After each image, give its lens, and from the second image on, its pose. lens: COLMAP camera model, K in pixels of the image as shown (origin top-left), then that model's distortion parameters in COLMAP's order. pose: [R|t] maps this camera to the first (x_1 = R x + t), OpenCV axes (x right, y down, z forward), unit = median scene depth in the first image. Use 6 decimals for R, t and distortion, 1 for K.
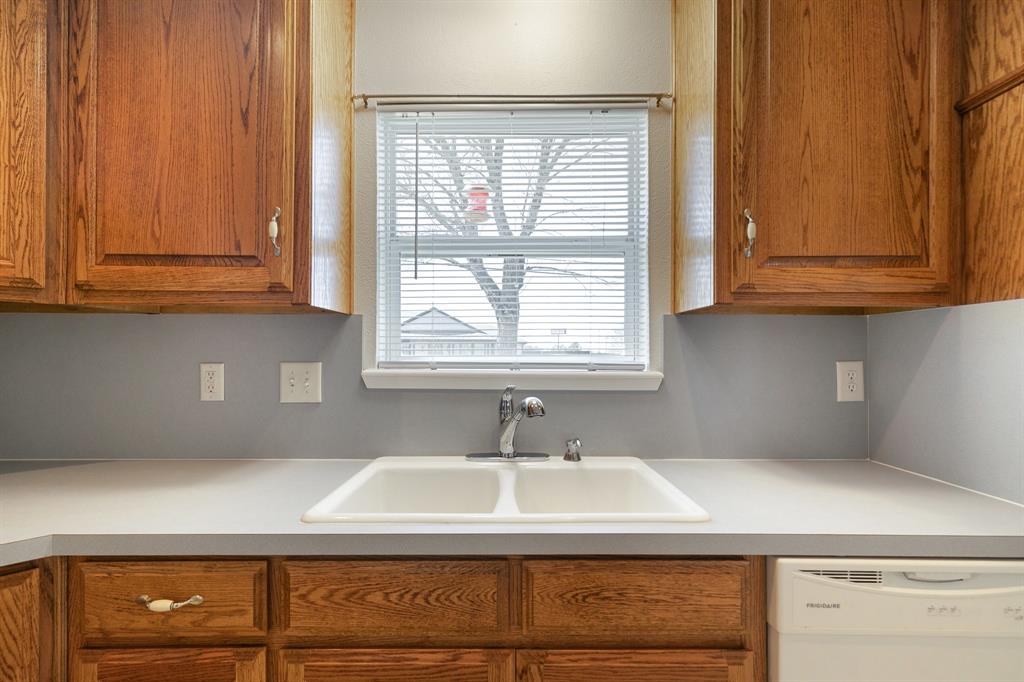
lens RADIAL K [[473.1, 0, 510.2], [0, 473.1, 348.2], [0, 0, 1]] dist [0.011203, -0.000541]
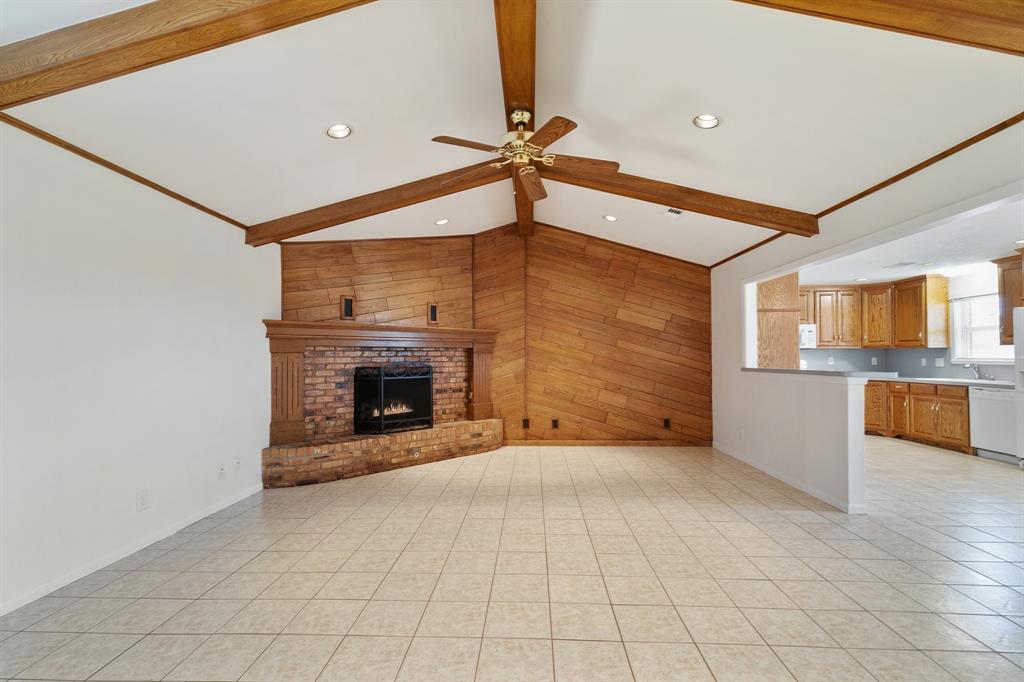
lens RADIAL K [[473.1, 0, 510.2], [0, 473.1, 348.2], [0, 0, 1]] dist [0.011203, -0.000541]
pose [[-0.033422, -0.018225, -0.999275, 5.603468], [0.010455, 0.999773, -0.018584, -0.031674], [0.999387, -0.011069, -0.033224, -3.914797]]
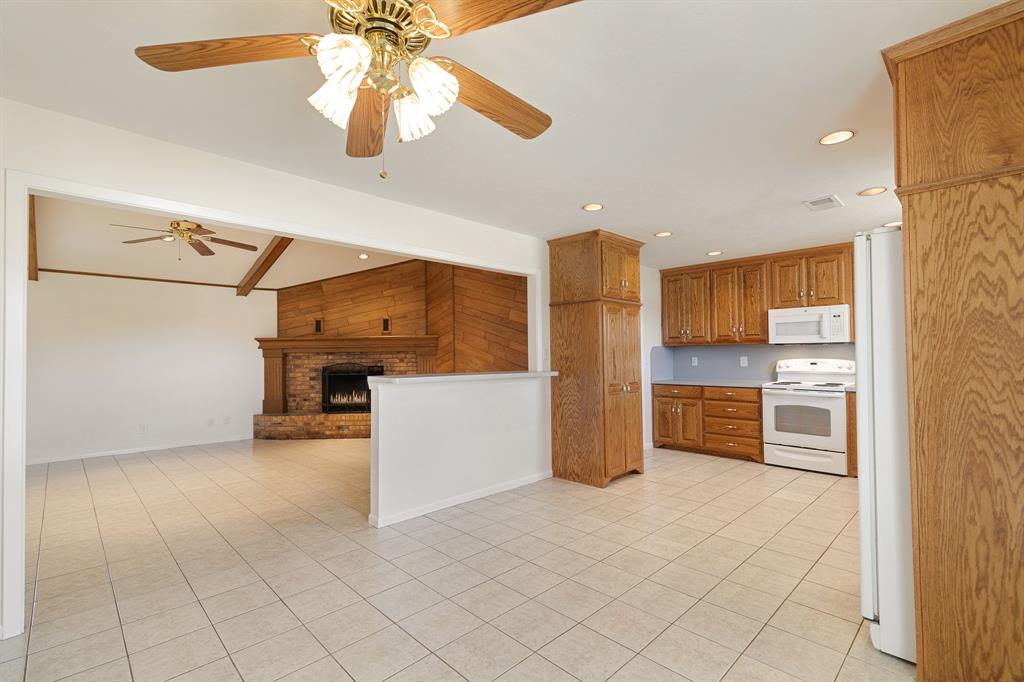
lens RADIAL K [[462.2, 0, 512.0], [0, 462.2, 341.0], [0, 0, 1]] dist [0.001794, -0.000152]
pose [[-0.706395, -0.017331, -0.707605, 3.837573], [0.016239, 0.999040, -0.040681, 0.000779], [0.707631, -0.040228, -0.705436, 0.898313]]
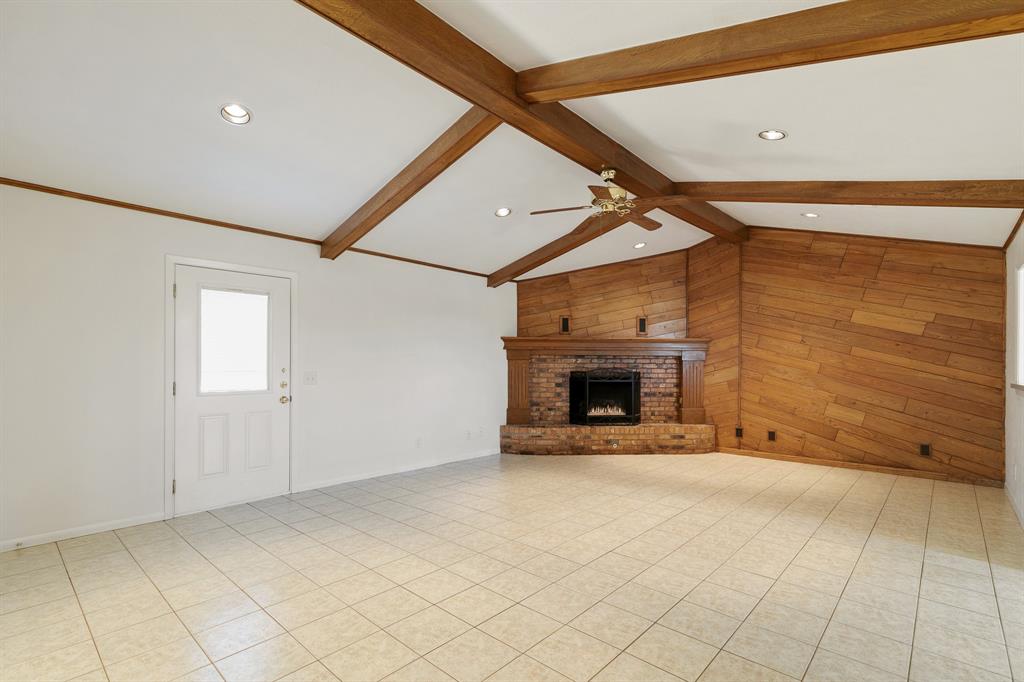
lens RADIAL K [[477.0, 0, 513.8], [0, 477.0, 362.0], [0, 0, 1]] dist [0.009904, -0.000353]
pose [[-0.662824, -0.006732, -0.748745, 5.932866], [-0.003359, 0.999976, -0.006016, -0.025821], [0.748767, -0.001472, -0.662831, -2.216546]]
